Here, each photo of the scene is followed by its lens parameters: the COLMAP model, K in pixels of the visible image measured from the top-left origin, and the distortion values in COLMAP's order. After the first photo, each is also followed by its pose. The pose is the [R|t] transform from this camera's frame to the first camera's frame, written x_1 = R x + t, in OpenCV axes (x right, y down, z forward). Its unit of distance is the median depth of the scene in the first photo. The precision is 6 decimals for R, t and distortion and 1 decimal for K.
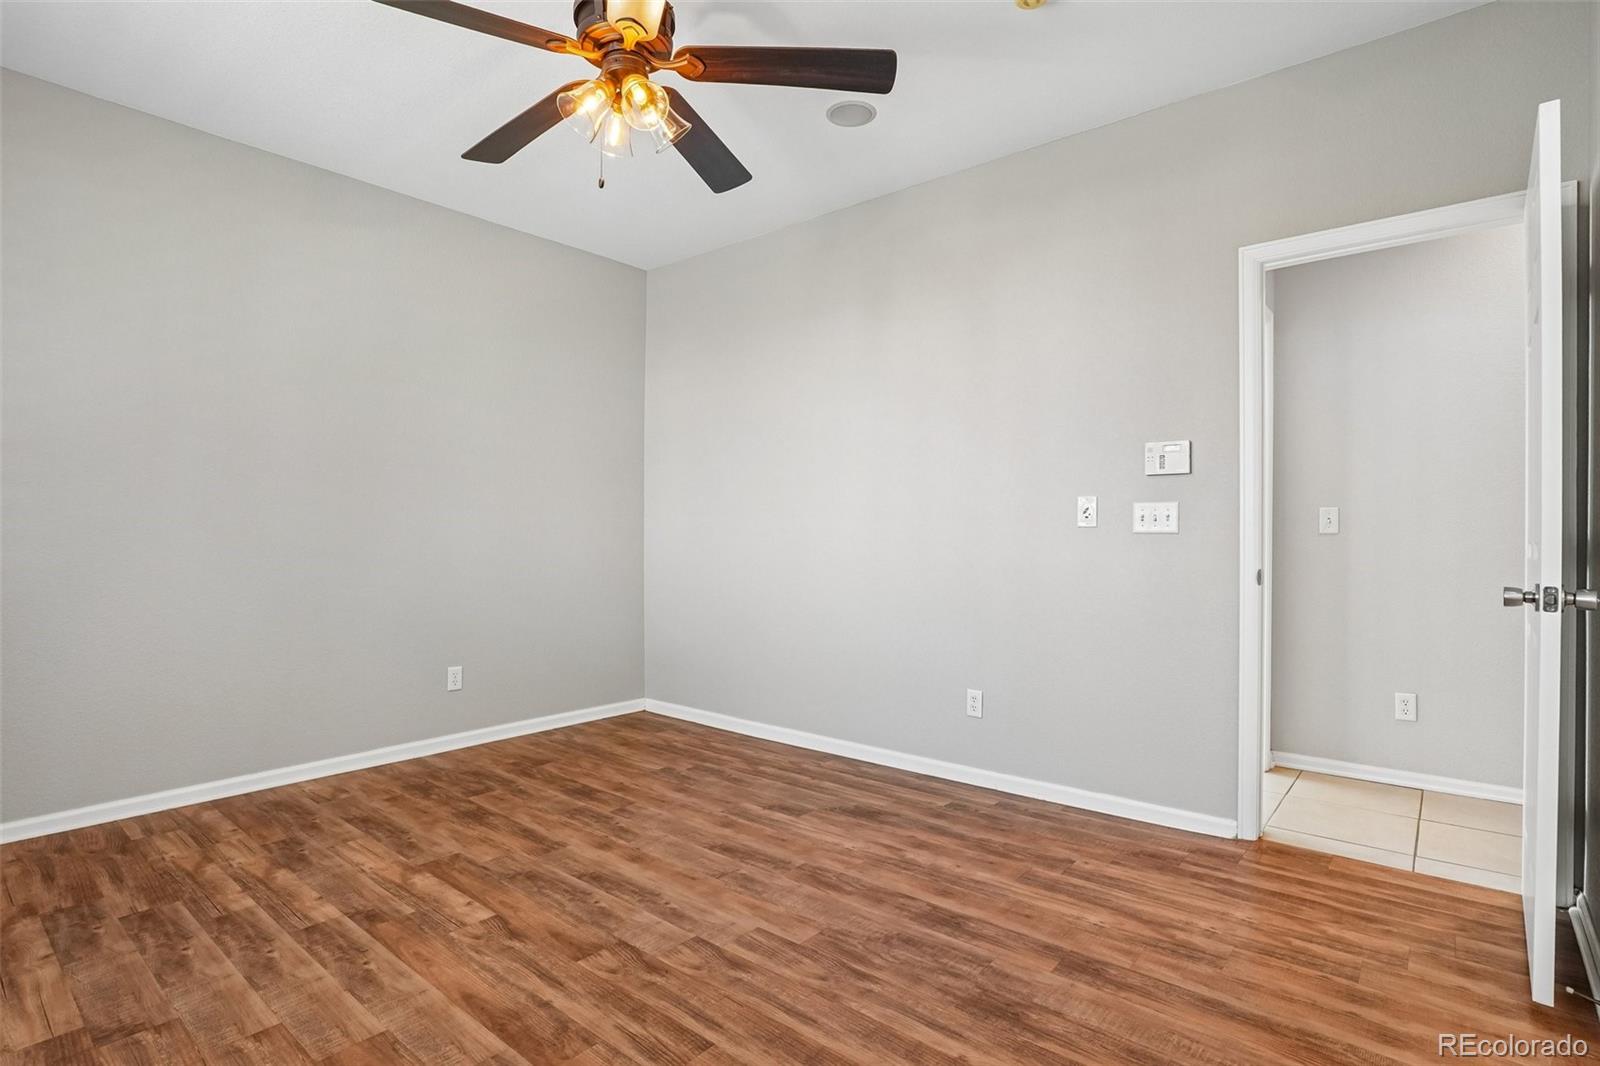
lens RADIAL K [[802.5, 0, 804.8], [0, 802.5, 540.3], [0, 0, 1]] dist [-0.036700, 0.009650]
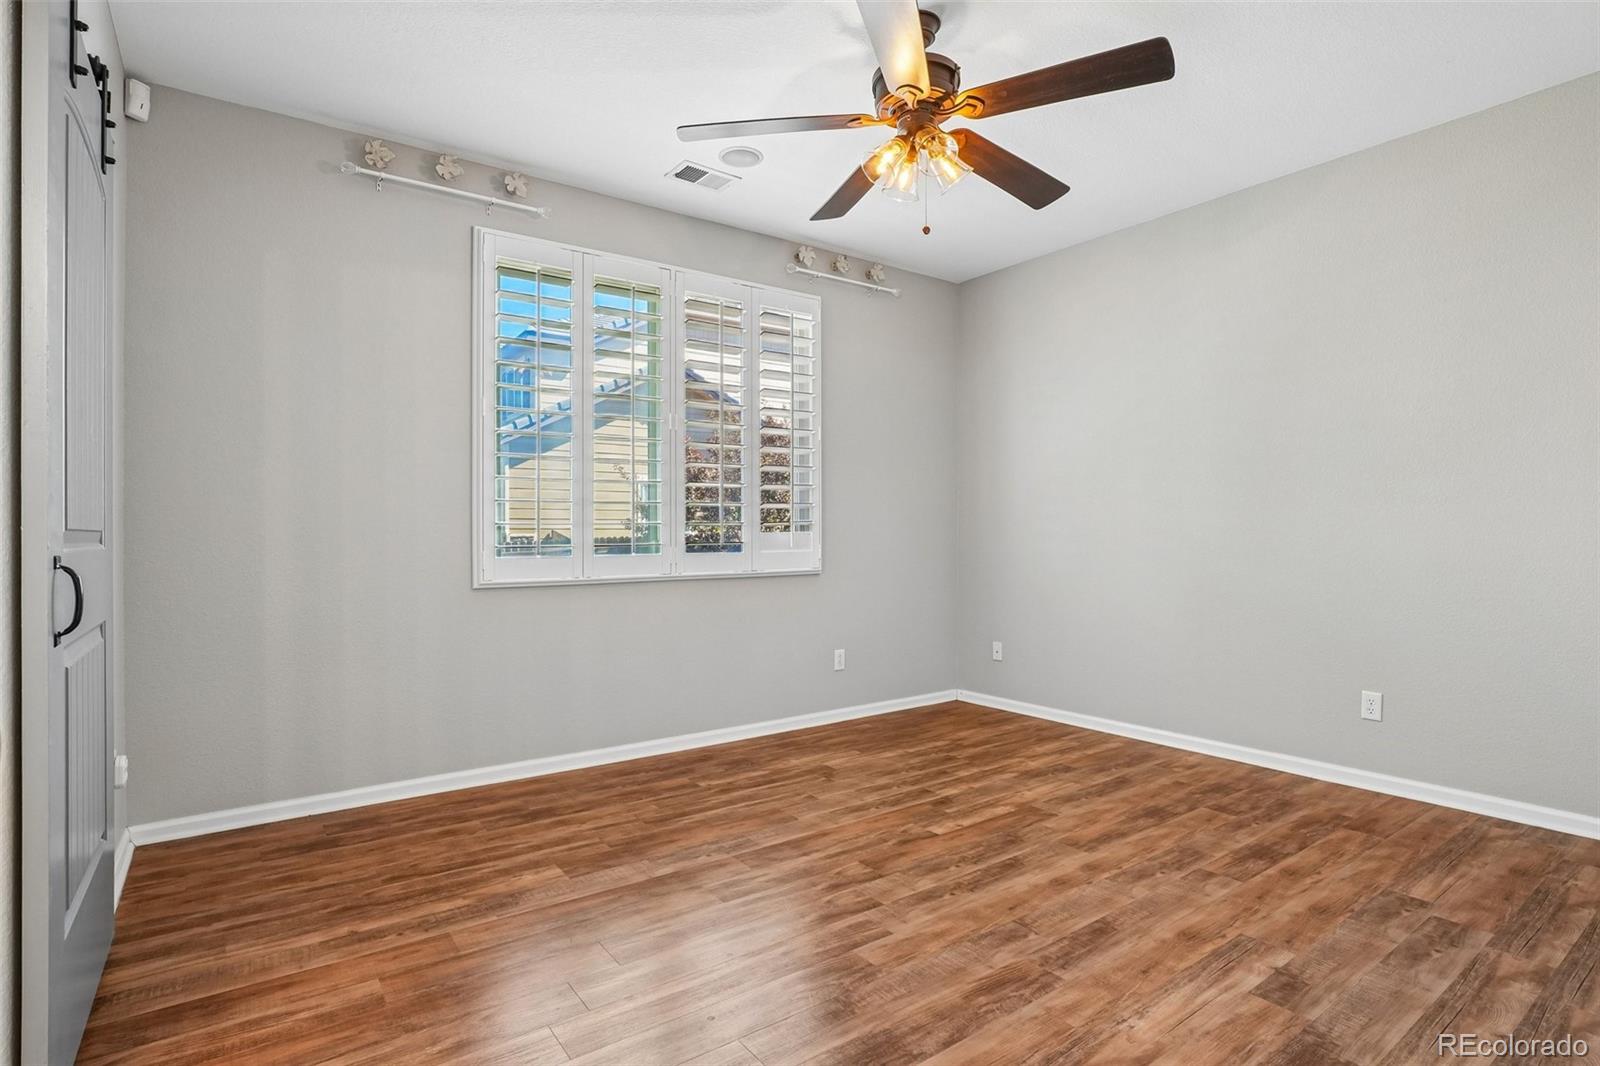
lens RADIAL K [[802.5, 0, 807.7], [0, 802.5, 536.2], [0, 0, 1]] dist [-0.036700, 0.009650]
pose [[-0.246933, 0.003606, -0.969026, 0.801468], [-0.005118, 0.999974, 0.005026, -0.008755], [0.969019, 0.006201, -0.246909, 0.989616]]
